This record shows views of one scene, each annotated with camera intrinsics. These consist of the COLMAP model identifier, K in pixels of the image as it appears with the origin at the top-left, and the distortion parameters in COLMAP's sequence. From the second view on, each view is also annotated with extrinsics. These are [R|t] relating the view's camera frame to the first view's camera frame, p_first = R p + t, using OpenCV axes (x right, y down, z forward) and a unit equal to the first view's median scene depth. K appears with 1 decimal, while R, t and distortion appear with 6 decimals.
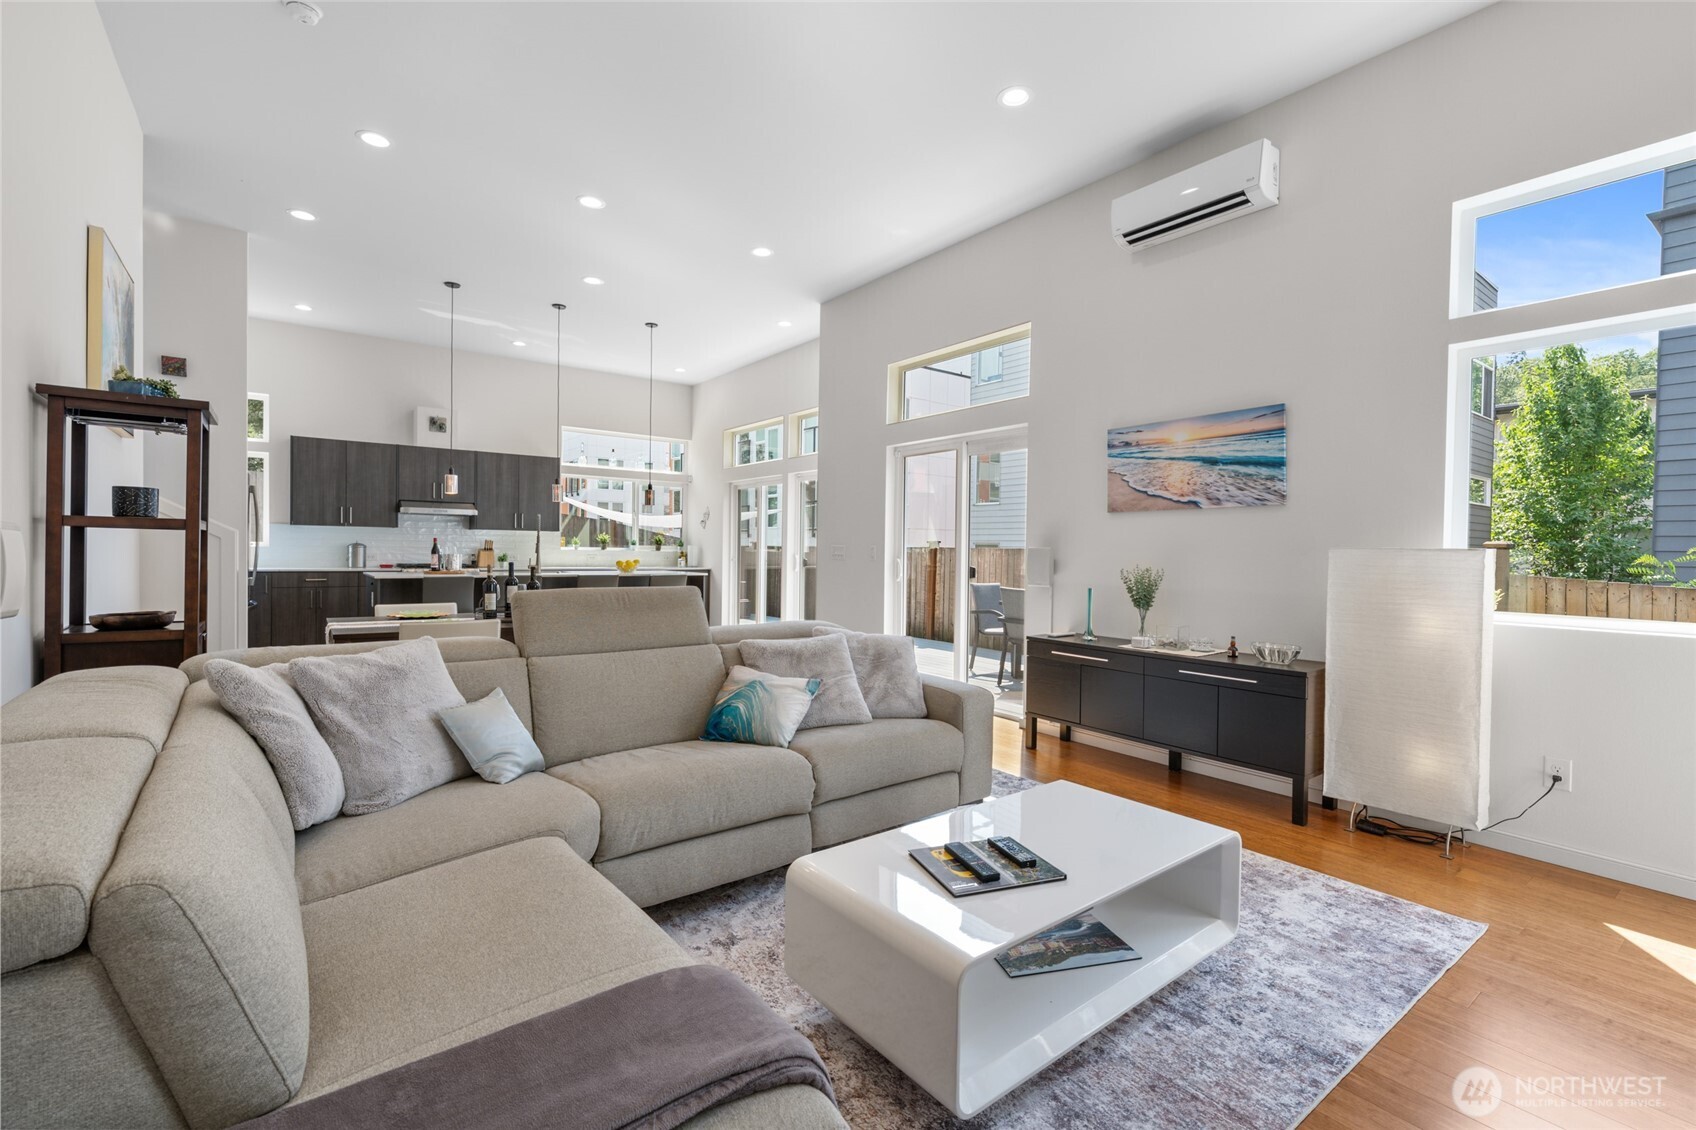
lens RADIAL K [[759.3, 0, 846.8], [0, 759.3, 557.2], [0, 0, 1]] dist [0.004136, -0.001700]
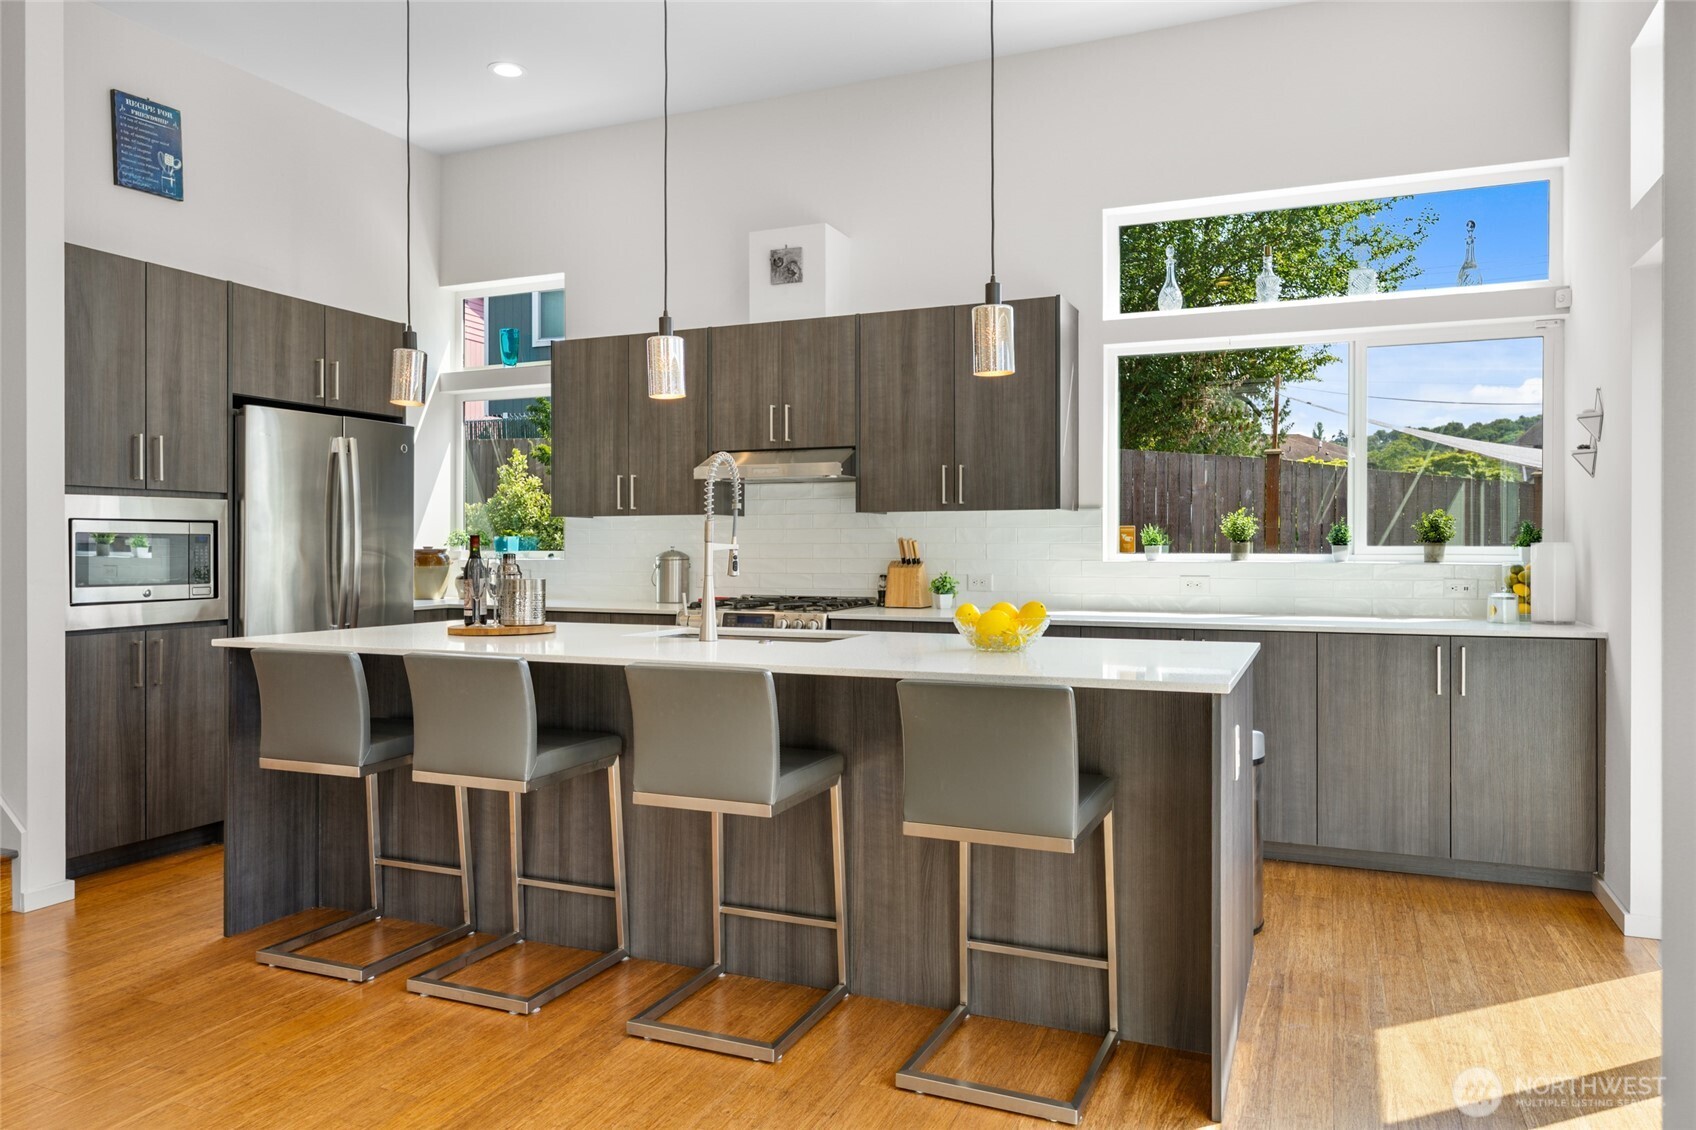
lens RADIAL K [[1177.4, 0, 842.8], [0, 1177.4, 546.6], [0, 0, 1]] dist [0.022619, 0.004473]
pose [[0.503051, -0.014147, -0.864141, 0.062387], [-0.001995, 0.999844, -0.017530, -0.012764], [0.864255, 0.010542, 0.502944, 1.108209]]
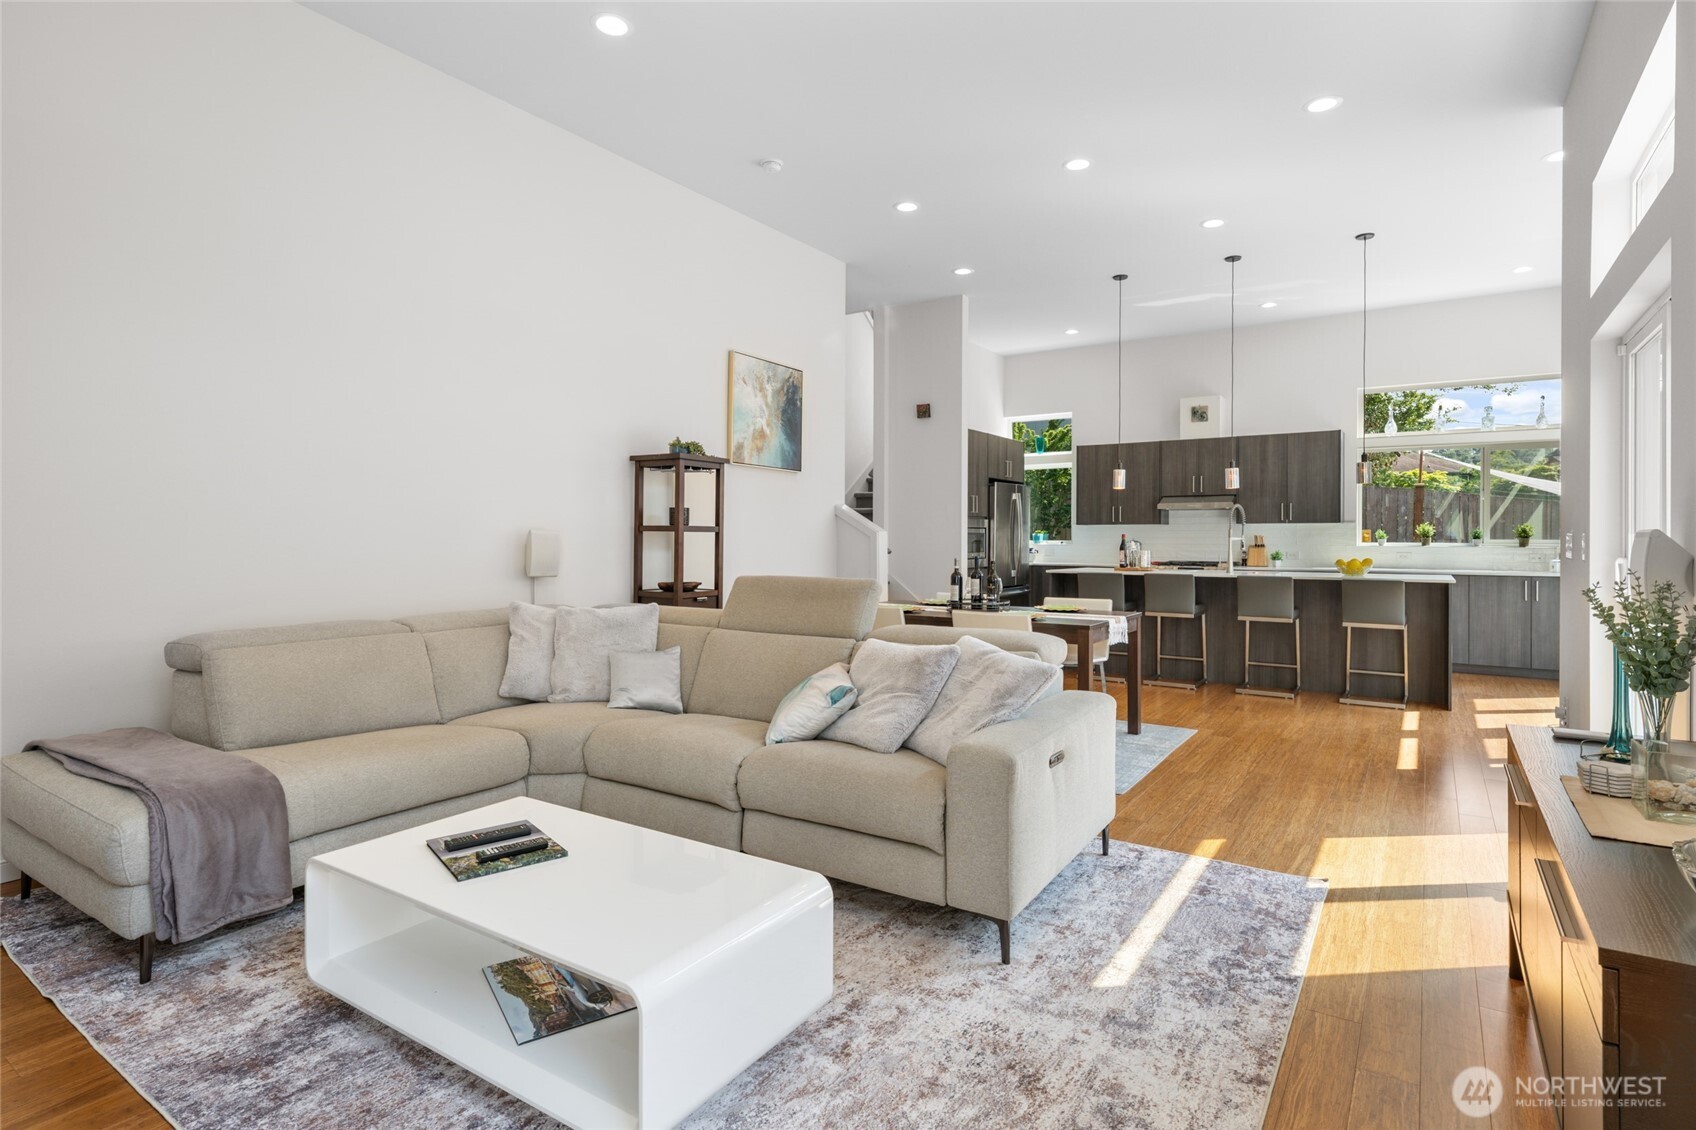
lens RADIAL K [[856.7, 0, 854.9], [0, 856.7, 541.9], [0, 0, 1]] dist [-0.004522, 0.001365]
pose [[0.322408, -0.008924, -0.946559, 0.523062], [-0.008714, 0.999885, -0.012395, 0.002173], [0.946561, 0.012244, 0.322293, 0.399539]]
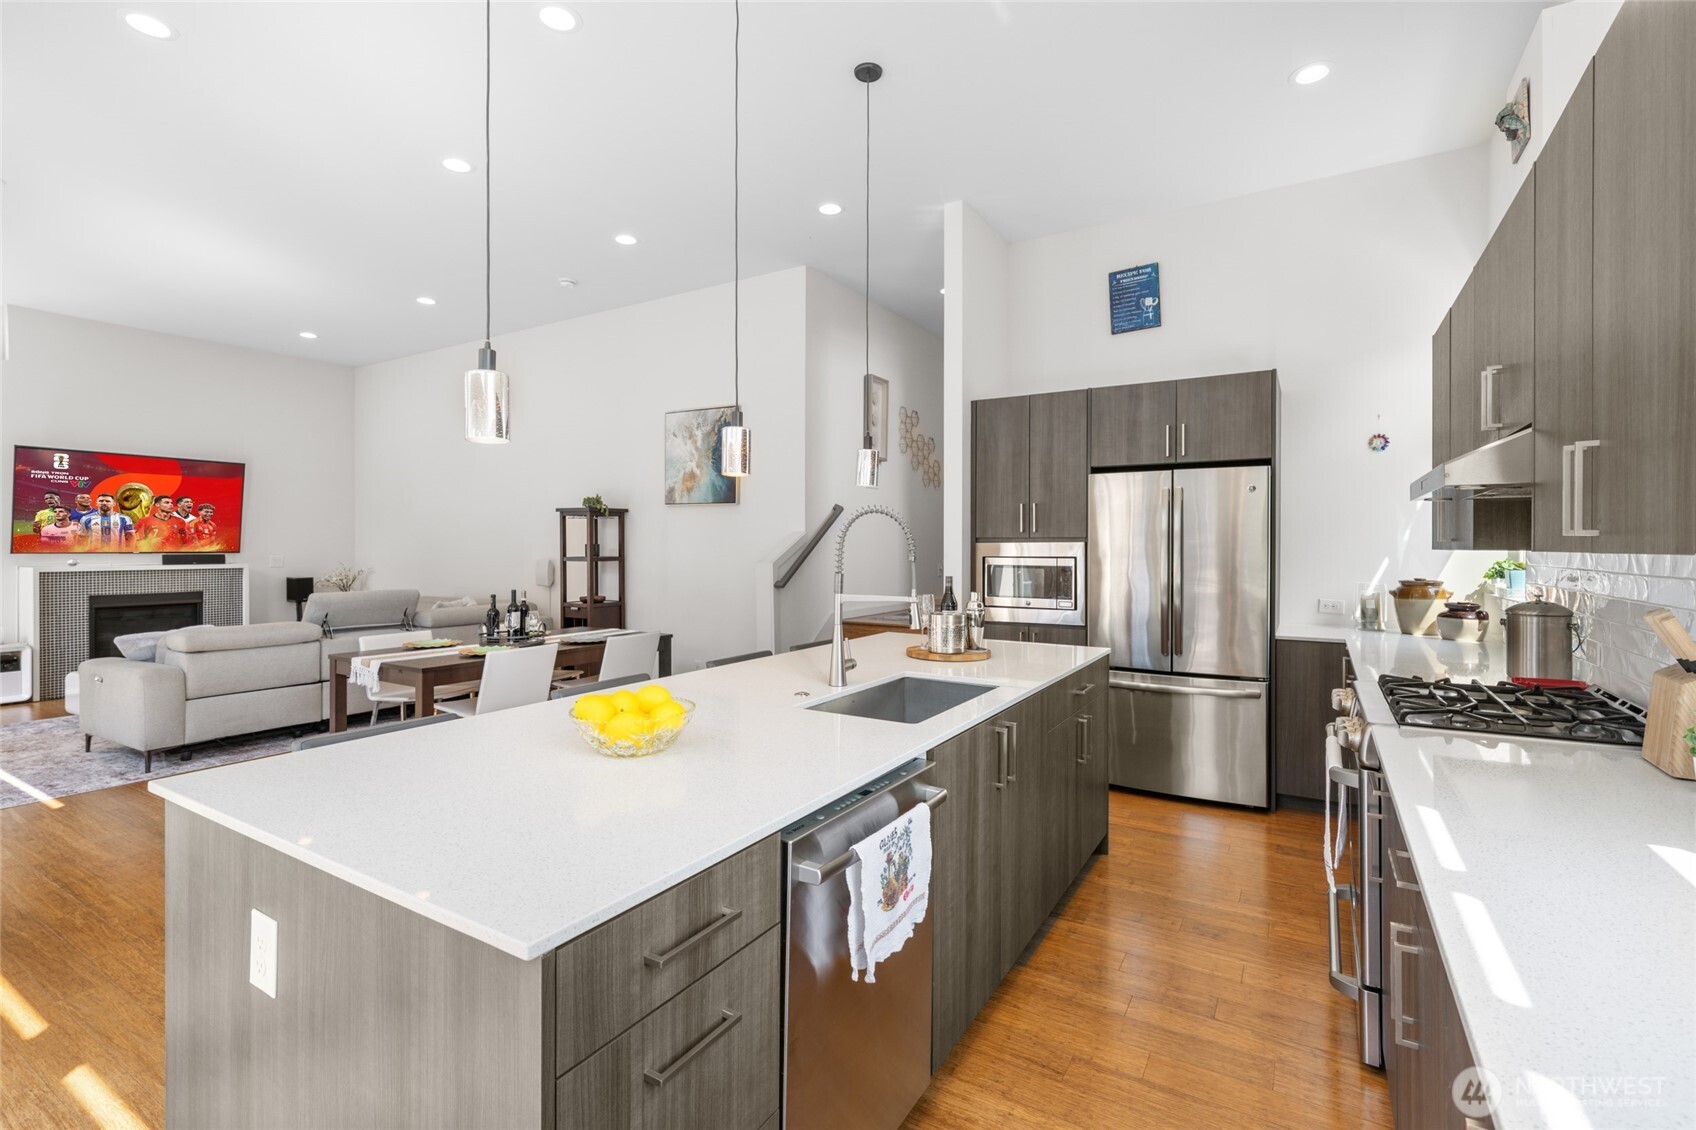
lens RADIAL K [[759.3, 0, 860.3], [0, 759.3, 563.8], [0, 0, 1]] dist [0.004136, -0.001700]
pose [[-0.931160, -0.008535, -0.364512, -0.436981], [-0.019851, 0.999430, 0.027308, -0.058783], [0.364071, 0.032664, -0.930798, 1.857938]]
